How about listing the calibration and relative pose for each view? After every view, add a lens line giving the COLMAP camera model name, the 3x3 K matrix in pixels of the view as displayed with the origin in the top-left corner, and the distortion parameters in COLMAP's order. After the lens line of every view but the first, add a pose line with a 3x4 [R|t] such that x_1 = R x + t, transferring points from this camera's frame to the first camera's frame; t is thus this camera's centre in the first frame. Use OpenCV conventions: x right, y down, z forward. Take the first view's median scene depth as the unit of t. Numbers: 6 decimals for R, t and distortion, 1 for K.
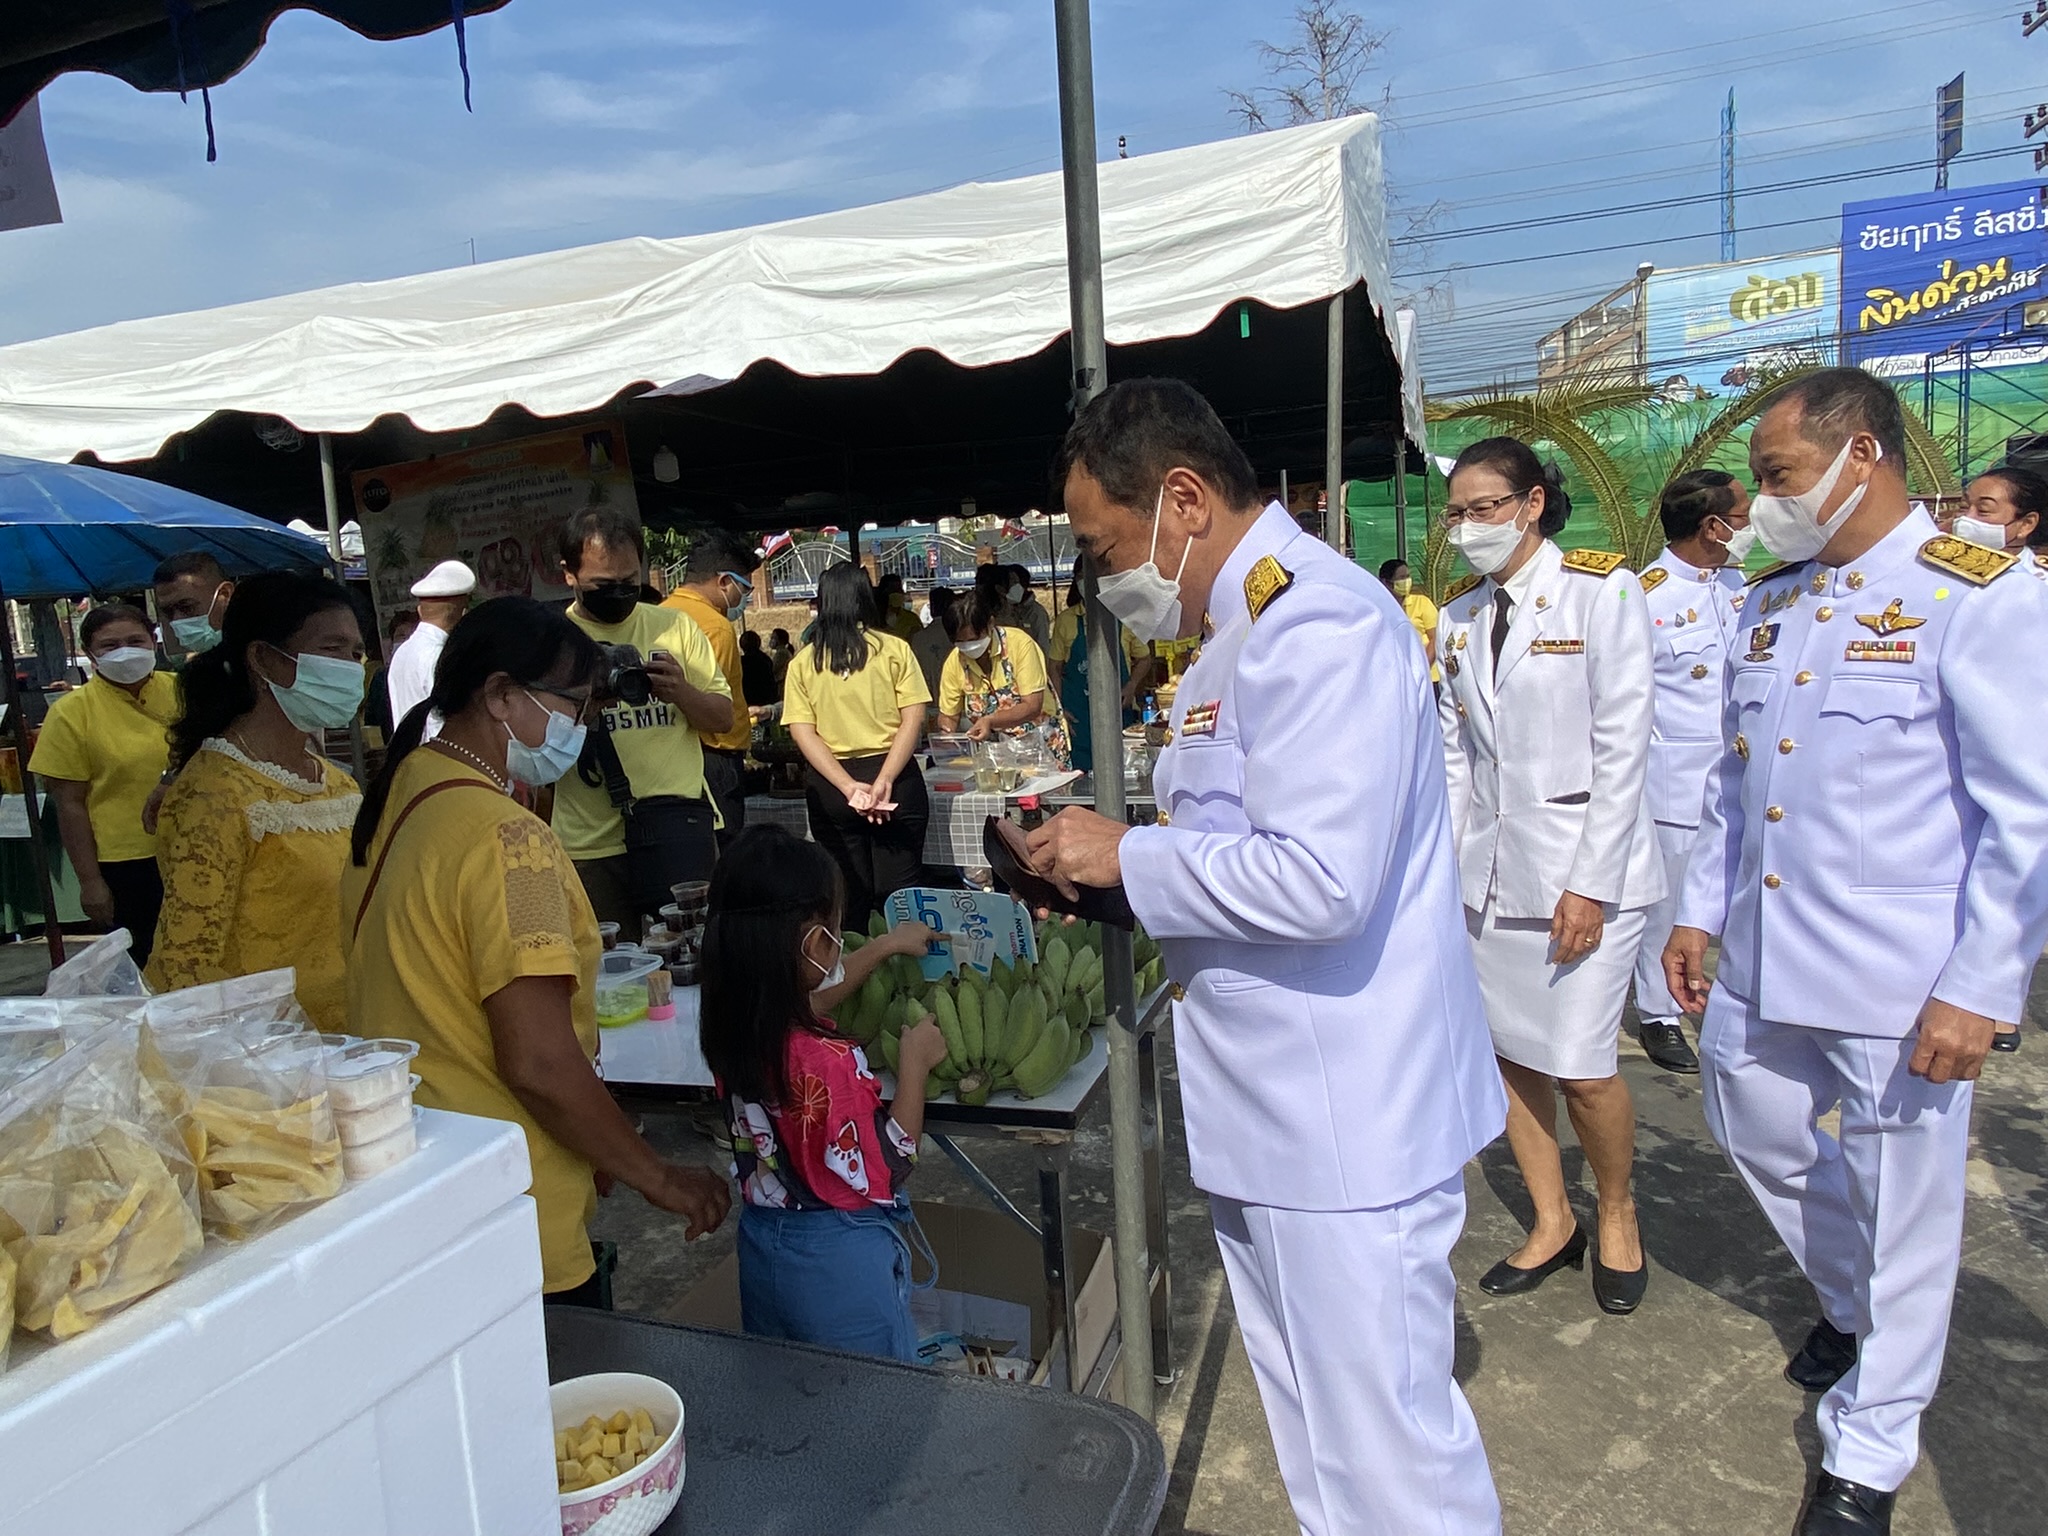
lens RADIAL K [[1330.0, 0, 1024.0], [0, 1330.0, 768.0], [0, 0, 1]] dist [0.002606, -0.000299]
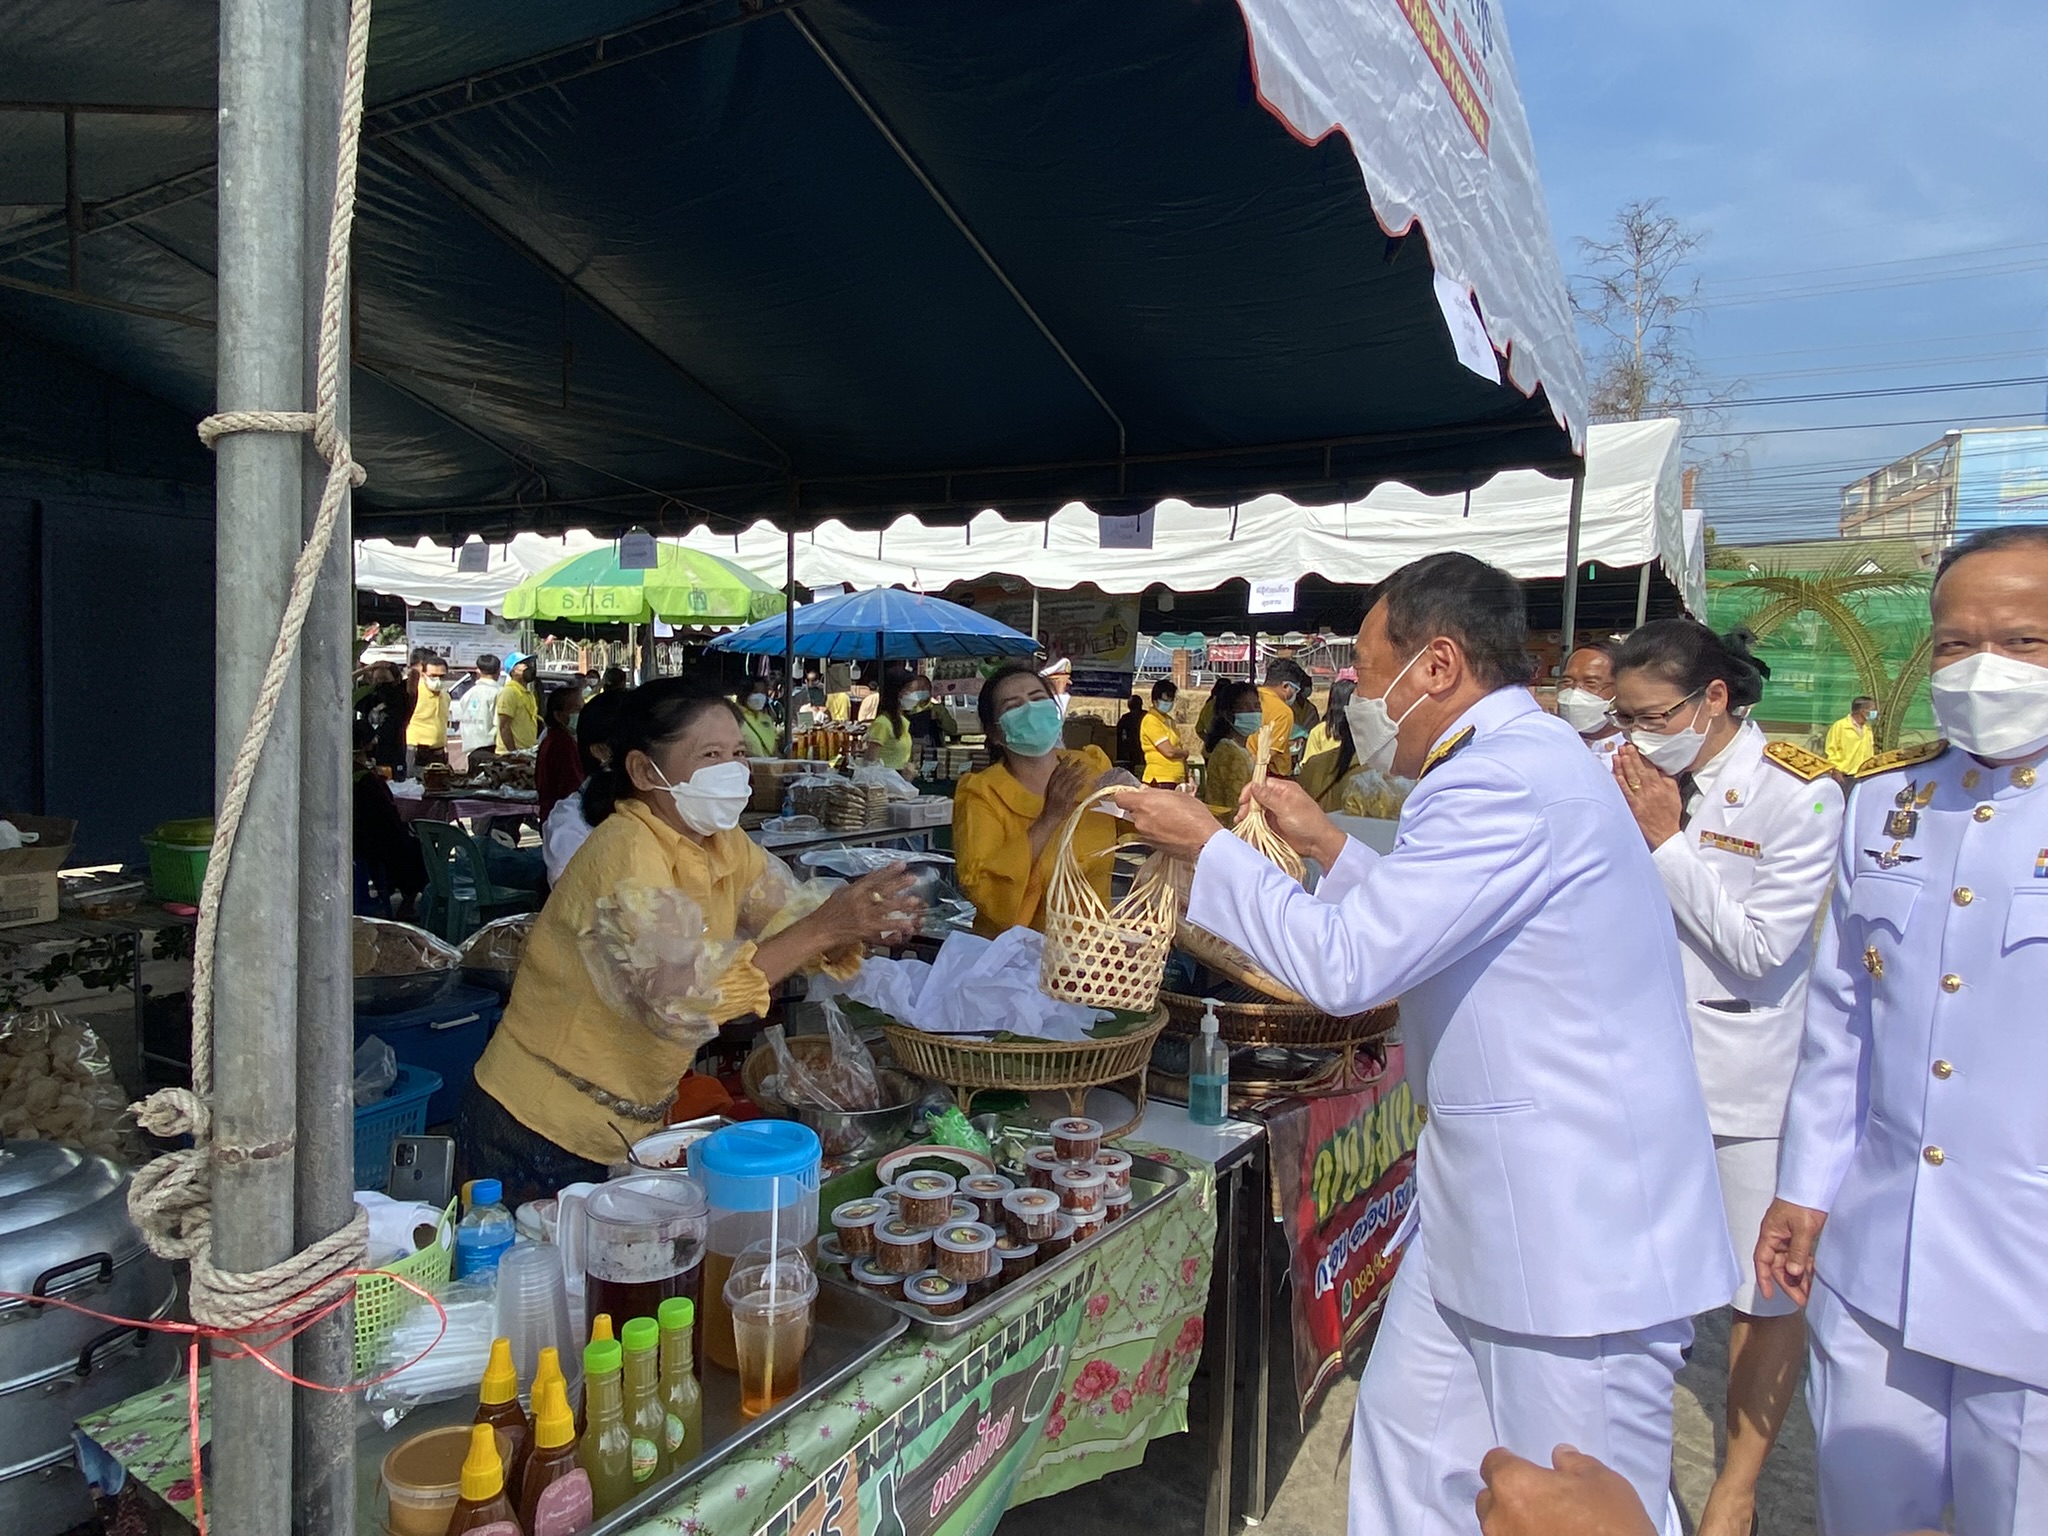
lens RADIAL K [[1268.3, 0, 1024.0], [0, 1268.3, 768.0], [0, 0, 1]] dist [0.035725, -0.034557]
pose [[0.977070, 0.093005, -0.191533, -0.038474], [-0.104961, 0.993051, -0.053229, 0.018270], [0.185252, 0.072112, 0.980042, -0.138617]]
